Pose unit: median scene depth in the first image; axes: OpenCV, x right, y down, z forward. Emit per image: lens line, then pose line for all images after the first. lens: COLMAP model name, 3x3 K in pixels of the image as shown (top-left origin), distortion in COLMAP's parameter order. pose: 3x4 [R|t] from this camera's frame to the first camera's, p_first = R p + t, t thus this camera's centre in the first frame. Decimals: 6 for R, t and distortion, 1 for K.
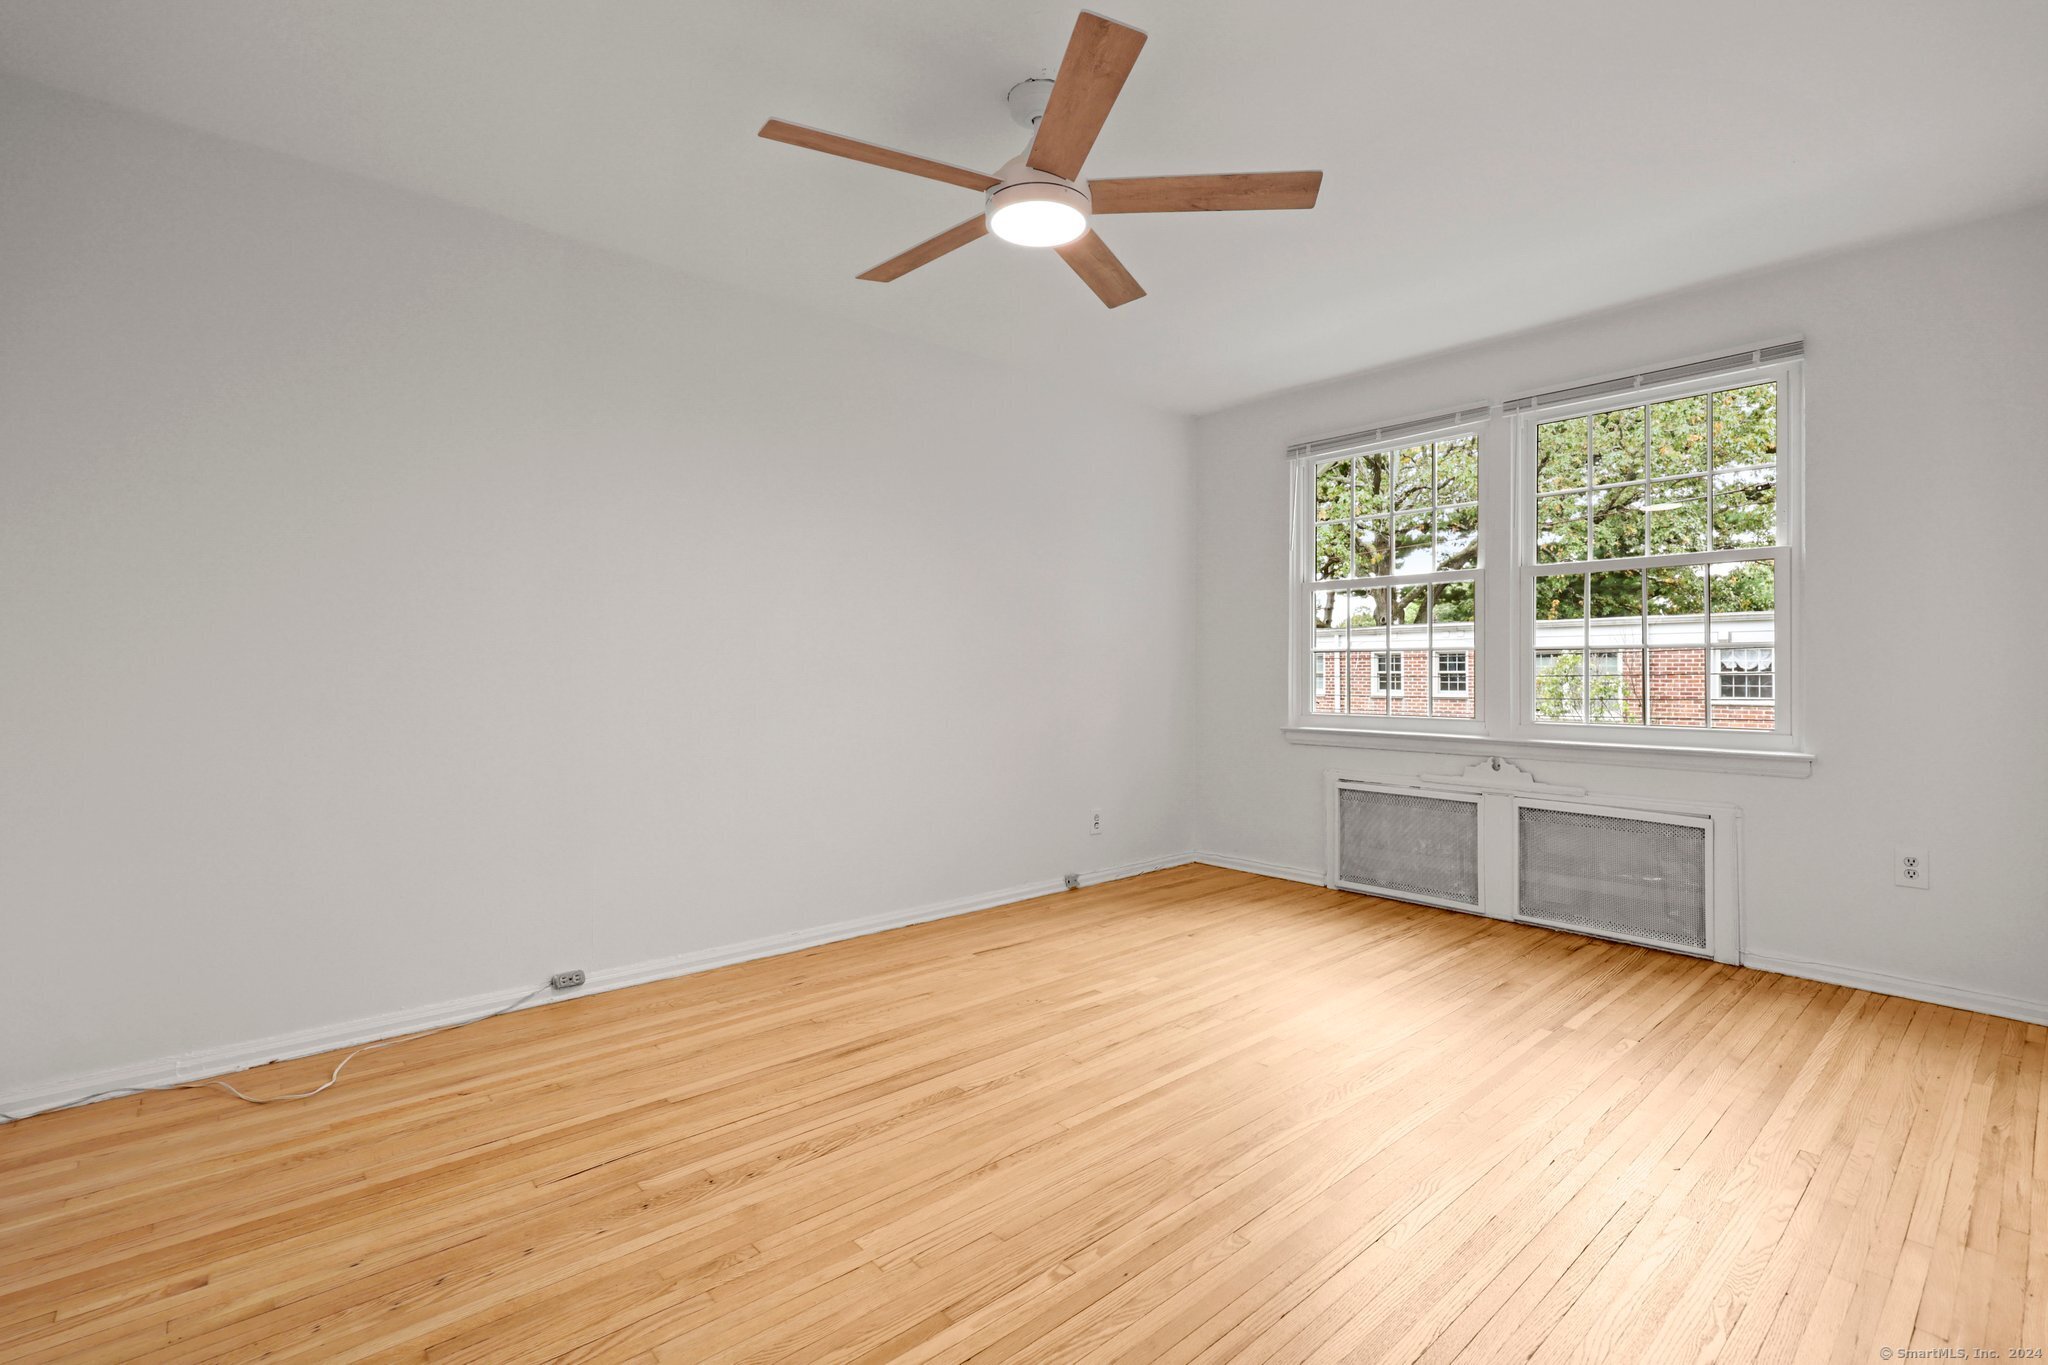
lens RADIAL K [[923.6, 0, 1035.4], [0, 923.6, 675.3], [0, 0, 1]] dist [-0.000638, 0.000121]
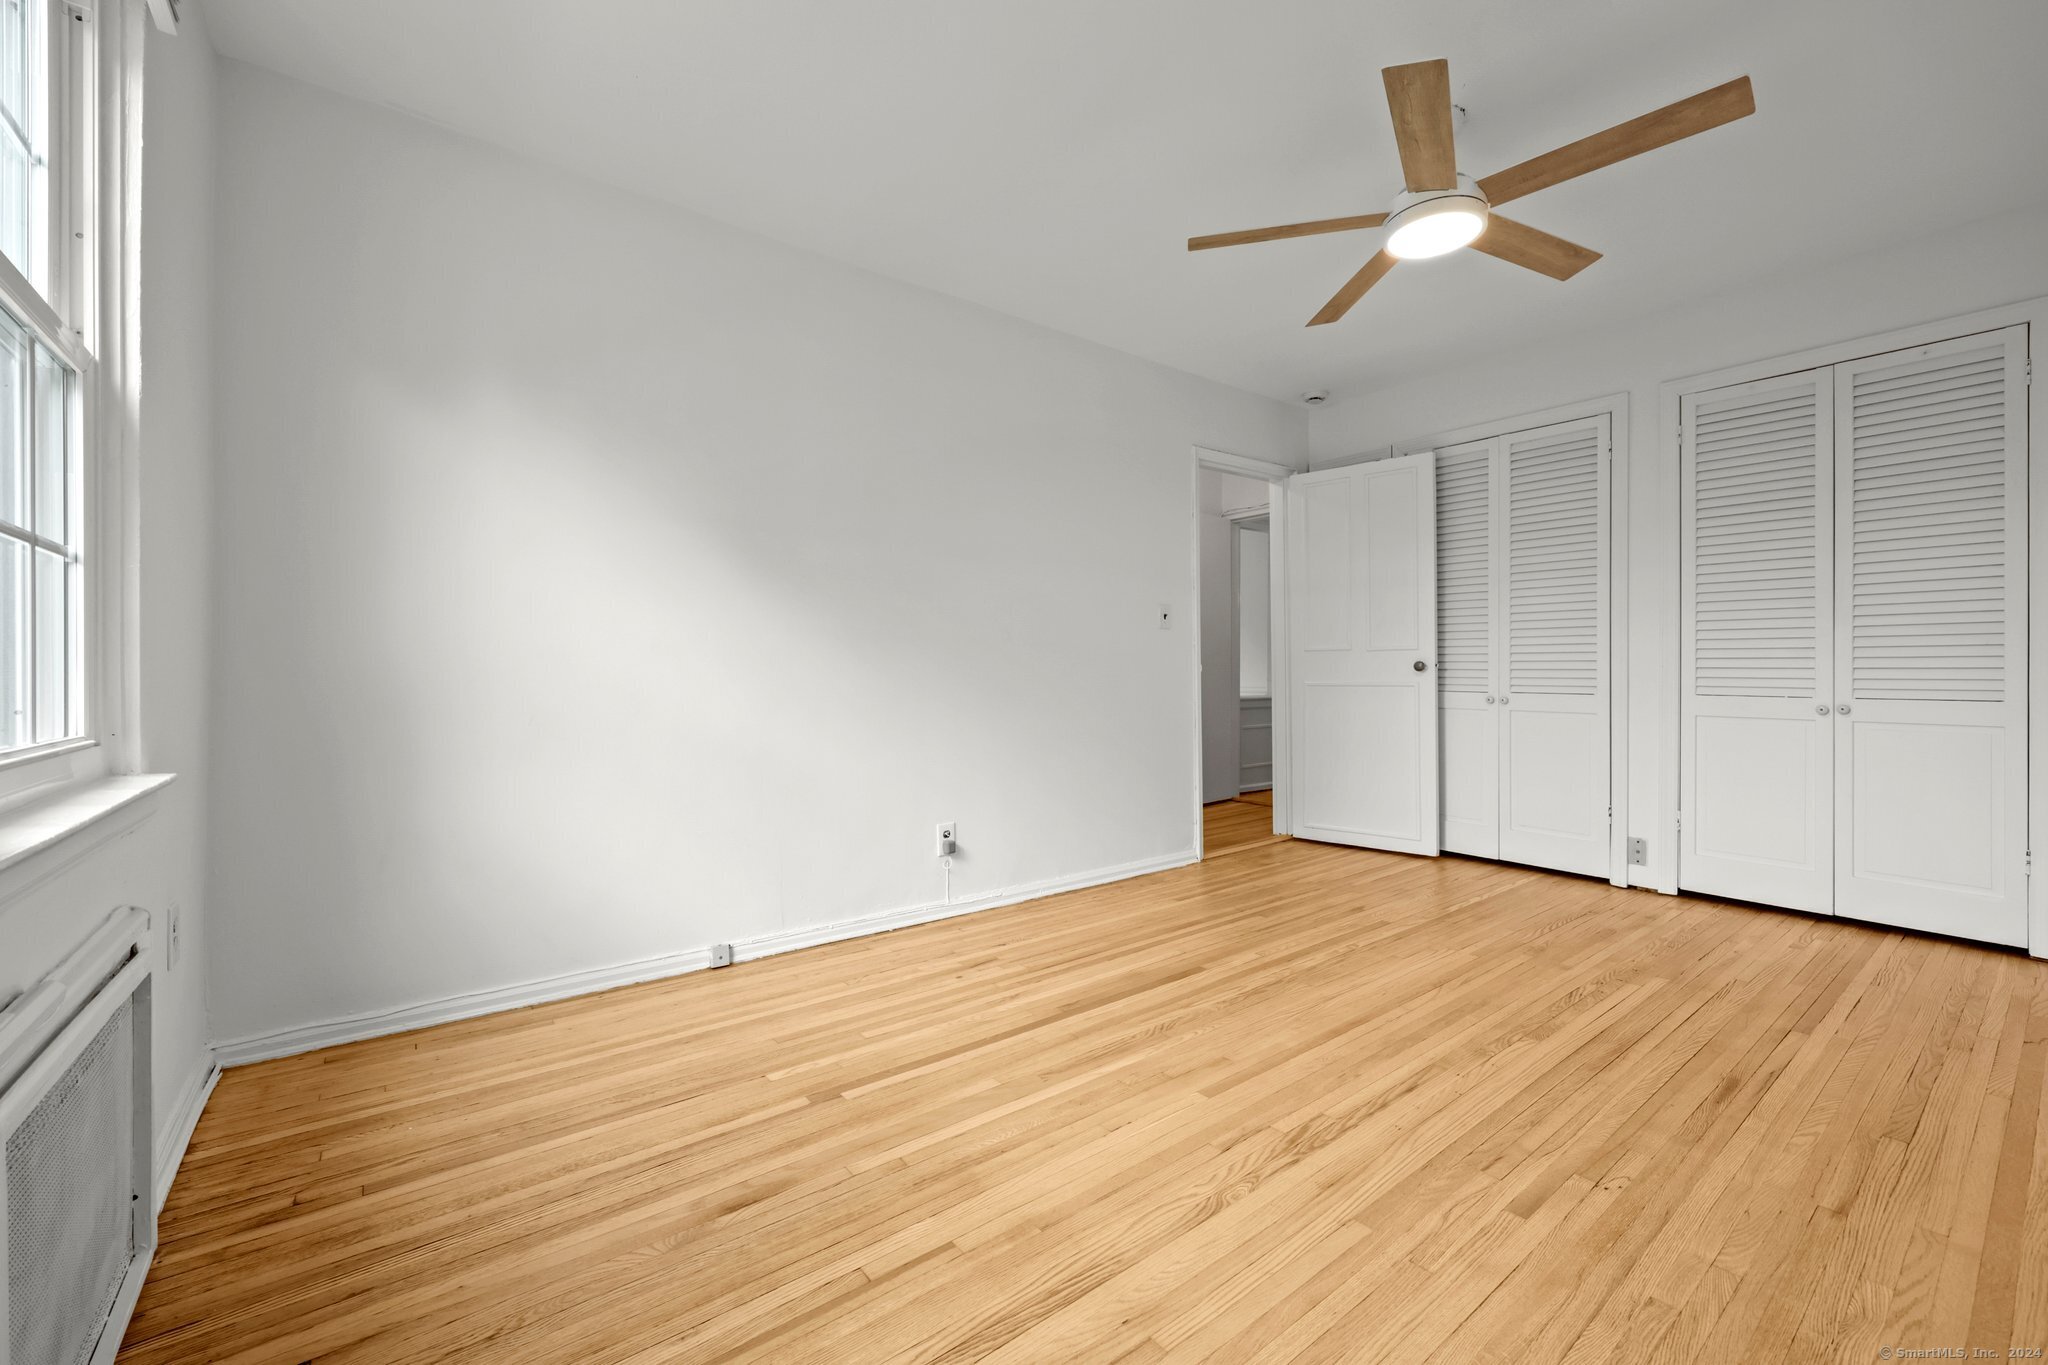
lens RADIAL K [[854.2, 0, 1027.0], [0, 854.2, 668.1], [0, 0, 1]] dist [0.000855, 0.000273]
pose [[-0.997417, 0.004781, 0.071673, 0.383426], [0.004669, 0.999988, -0.001737, 0.033508], [-0.071681, -0.001398, -0.997427, 1.864977]]
